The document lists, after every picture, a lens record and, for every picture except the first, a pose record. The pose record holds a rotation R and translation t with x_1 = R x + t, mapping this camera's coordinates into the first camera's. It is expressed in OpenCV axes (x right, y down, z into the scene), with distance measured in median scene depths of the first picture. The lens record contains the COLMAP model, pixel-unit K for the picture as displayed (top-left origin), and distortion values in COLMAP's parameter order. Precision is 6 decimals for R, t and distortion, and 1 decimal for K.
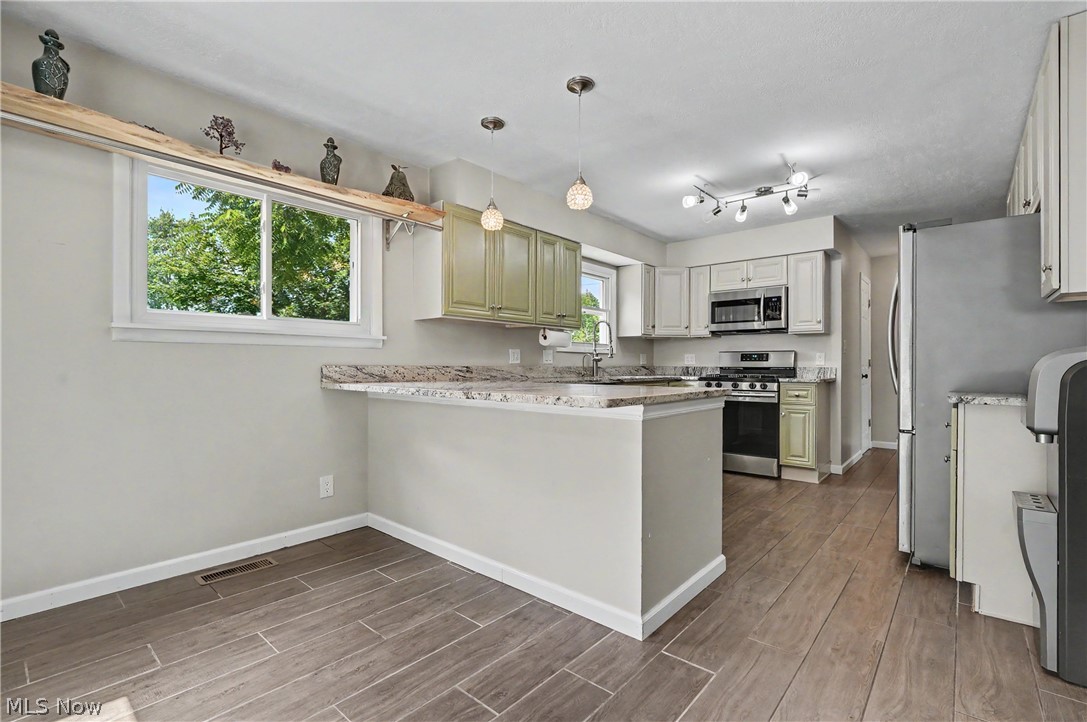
lens RADIAL K [[496.7, 0, 543.4], [0, 496.7, 363.5], [0, 0, 1]] dist [-0.000877, -0.000131]
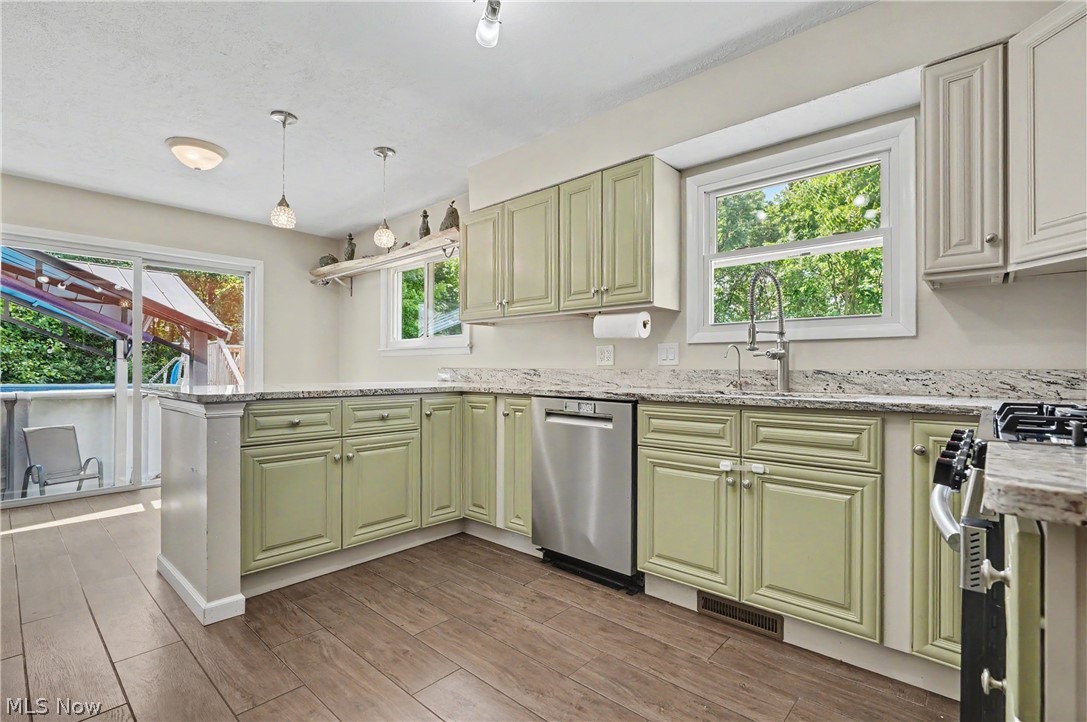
lens RADIAL K [[496.7, 0, 544.0], [0, 496.7, 365.7], [0, 0, 1]] dist [-0.000877, -0.000131]
pose [[-0.033836, -0.008854, -0.999388, 0.726772], [0.002817, 0.999956, -0.008955, 0.007169], [0.999423, -0.003119, -0.033809, 1.005027]]
